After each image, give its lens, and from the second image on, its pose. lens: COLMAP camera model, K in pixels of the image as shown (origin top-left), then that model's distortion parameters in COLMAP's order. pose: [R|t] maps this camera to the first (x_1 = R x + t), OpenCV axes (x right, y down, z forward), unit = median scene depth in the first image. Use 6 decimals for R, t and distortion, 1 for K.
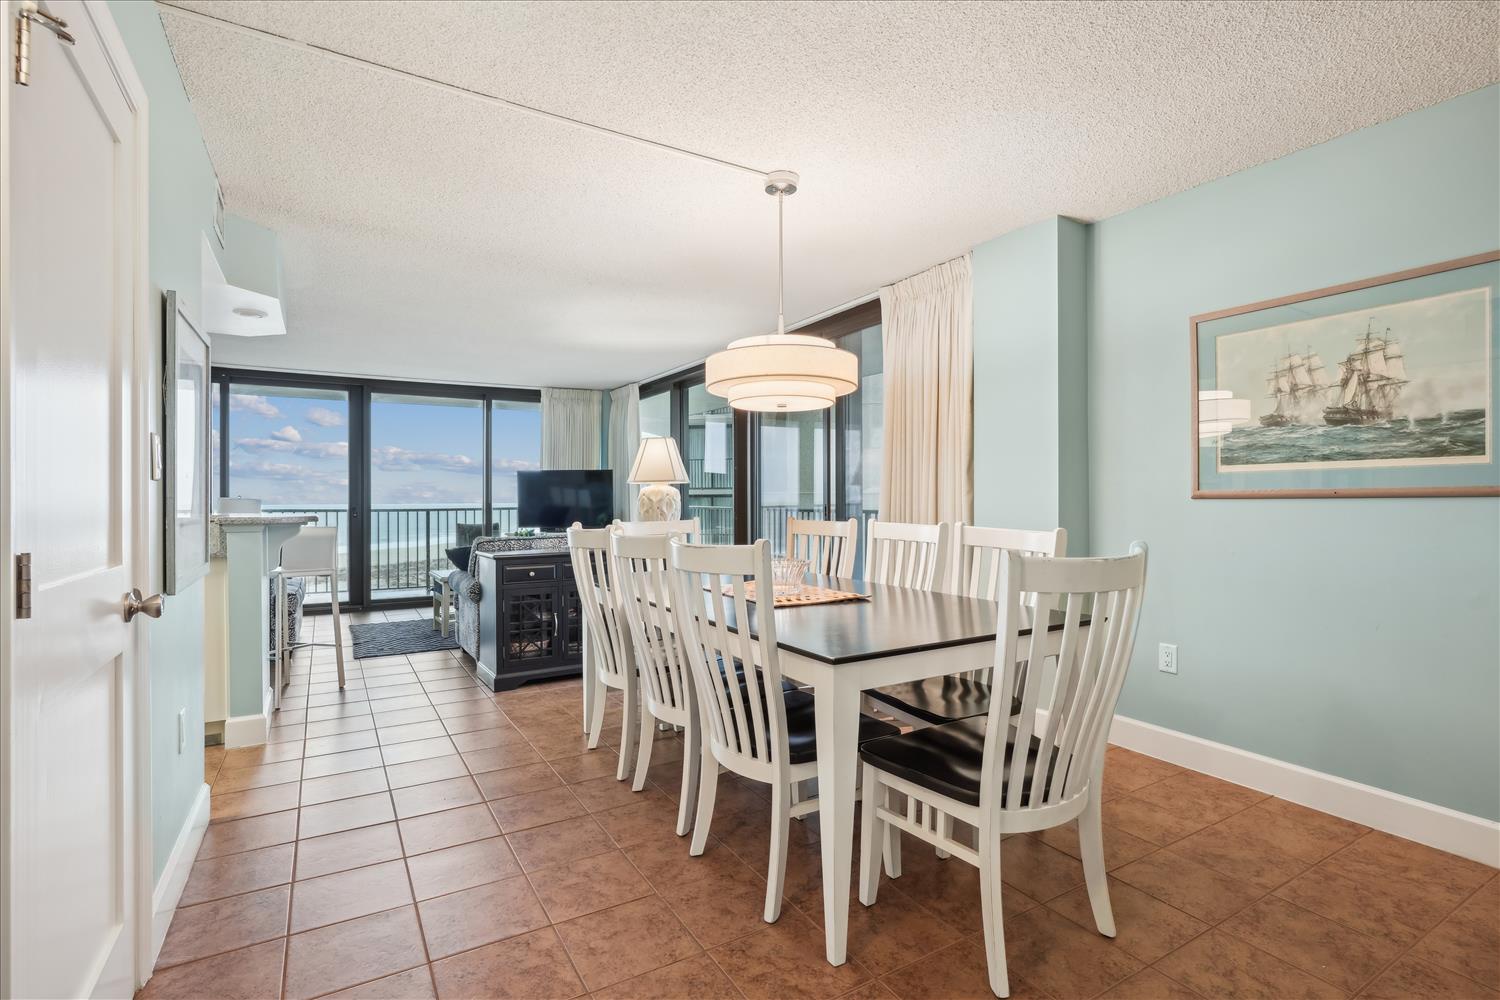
lens RADIAL K [[722.8, 0, 750.0], [0, 722.8, 500.0], [0, 0, 1]] dist [0.002827, 0.001624]
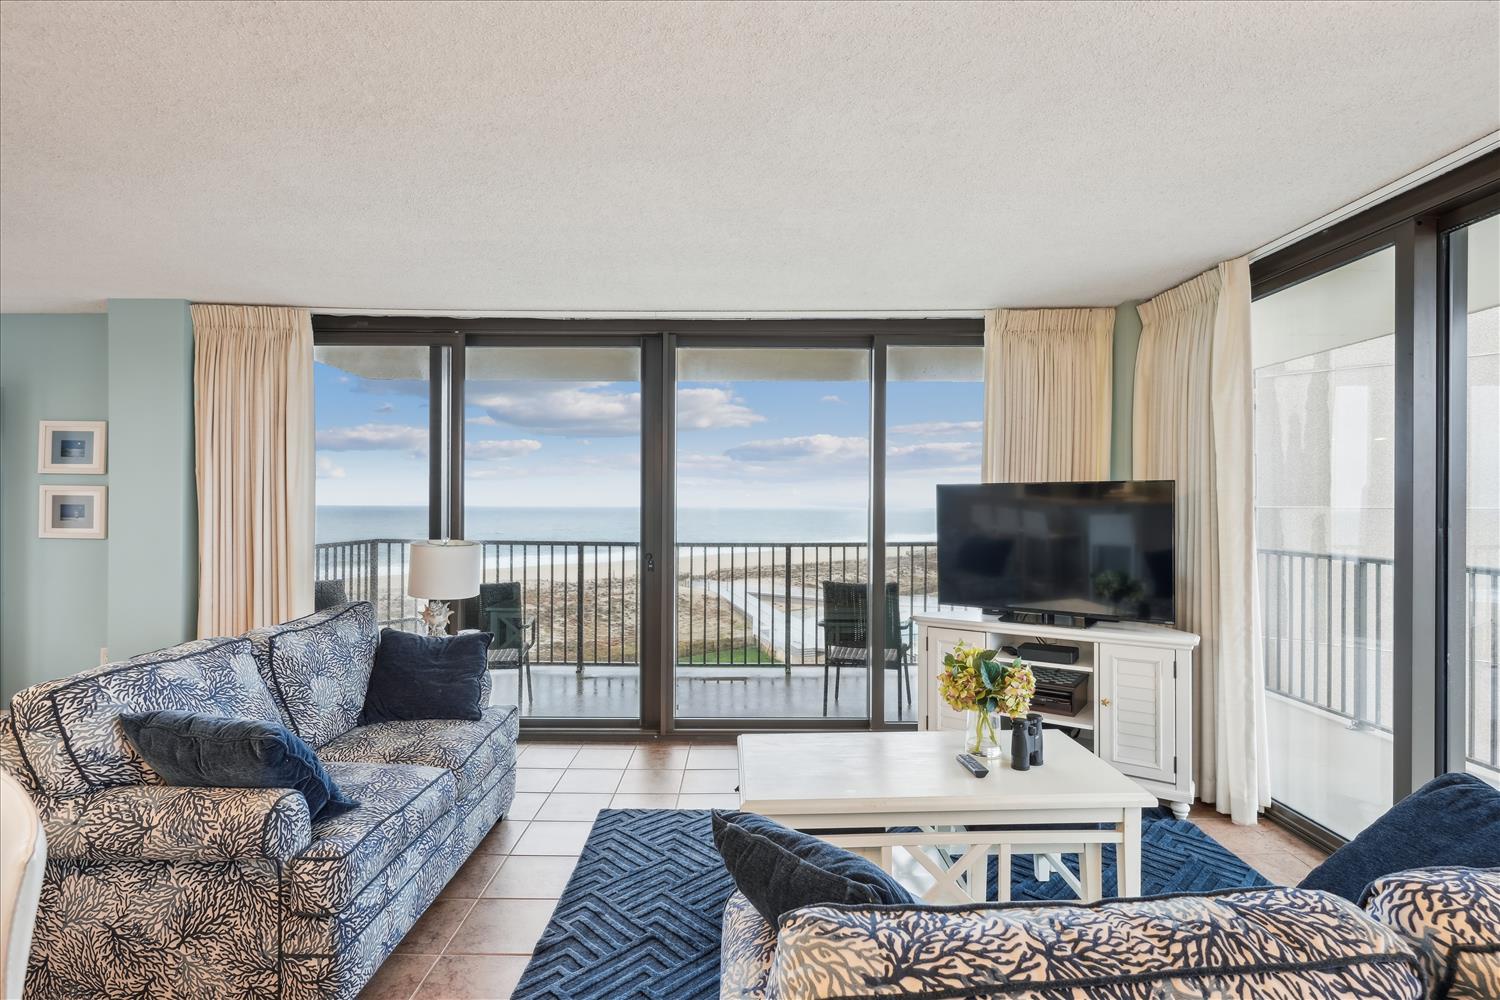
lens RADIAL K [[722.8, 0, 750.0], [0, 722.8, 500.0], [0, 0, 1]] dist [0.002827, 0.001624]
pose [[0.862960, 0.002429, -0.505267, -0.179324], [-0.006634, 0.999957, -0.006524, -0.026280], [0.505229, 0.008982, 0.862938, 0.506291]]
